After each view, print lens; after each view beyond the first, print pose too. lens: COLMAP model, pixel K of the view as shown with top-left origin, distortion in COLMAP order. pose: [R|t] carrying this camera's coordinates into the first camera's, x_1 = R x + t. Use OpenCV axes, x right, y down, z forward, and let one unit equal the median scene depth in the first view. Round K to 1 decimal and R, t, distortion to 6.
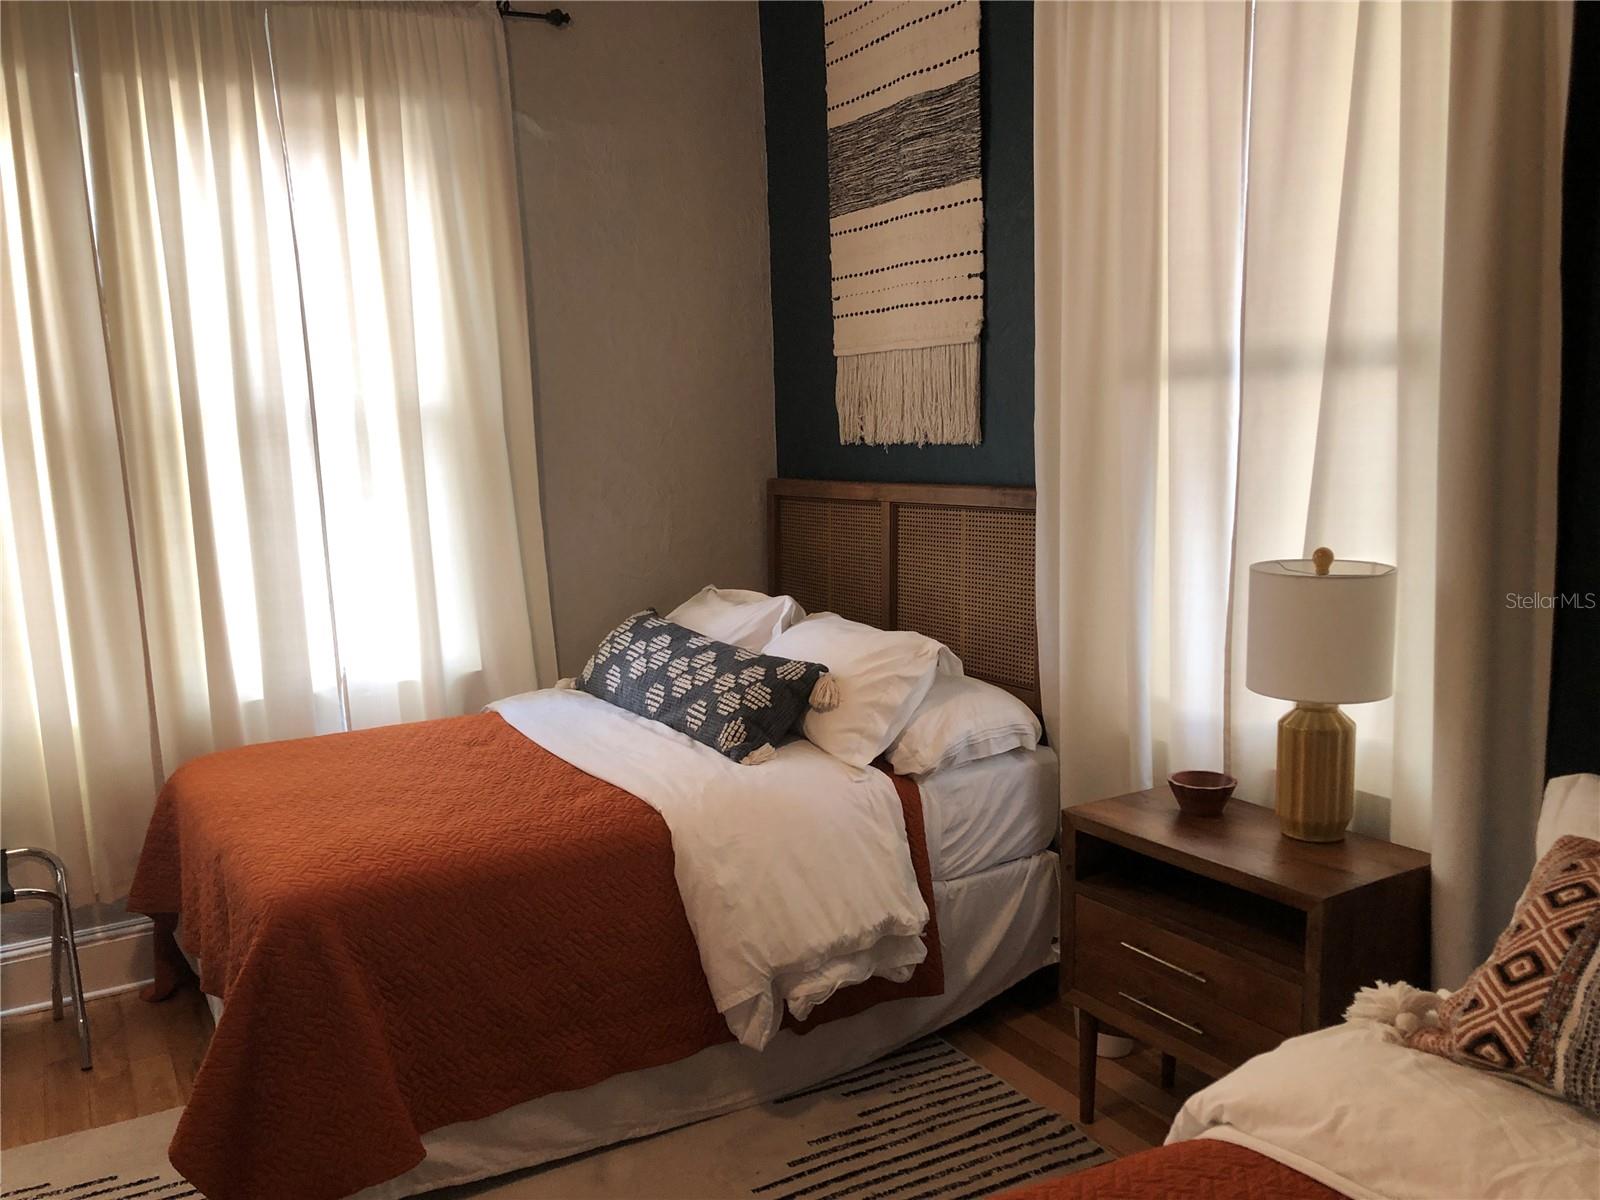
lens RADIAL K [[1316.1, 0, 789.3], [0, 1316.1, 599.9], [0, 0, 1]] dist [0.041809, -0.046667]
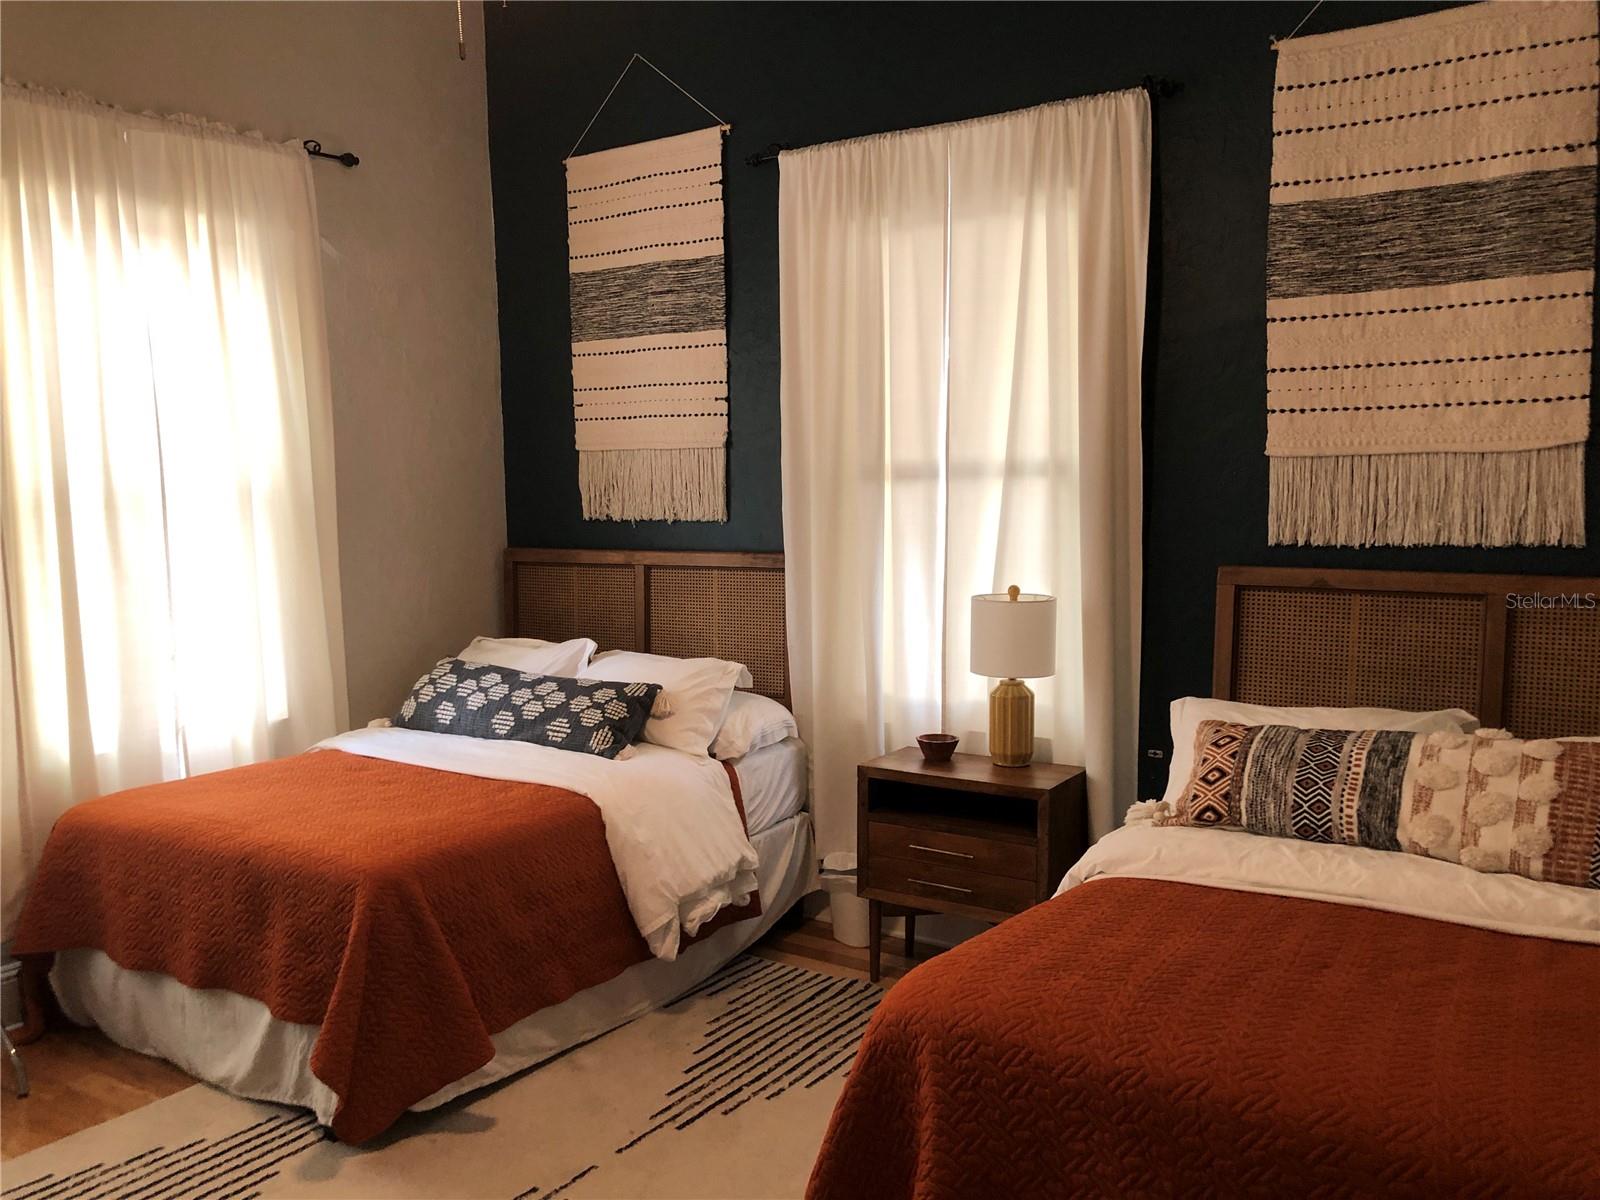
lens RADIAL K [[1316.1, 0, 807.5], [0, 1316.1, 598.7], [0, 0, 1]] dist [0.041809, -0.046667]
pose [[0.889063, -0.018374, 0.457416, -0.461311], [0.046629, 0.997632, -0.050555, 0.038561], [-0.455404, 0.066275, 0.887814, -0.268659]]
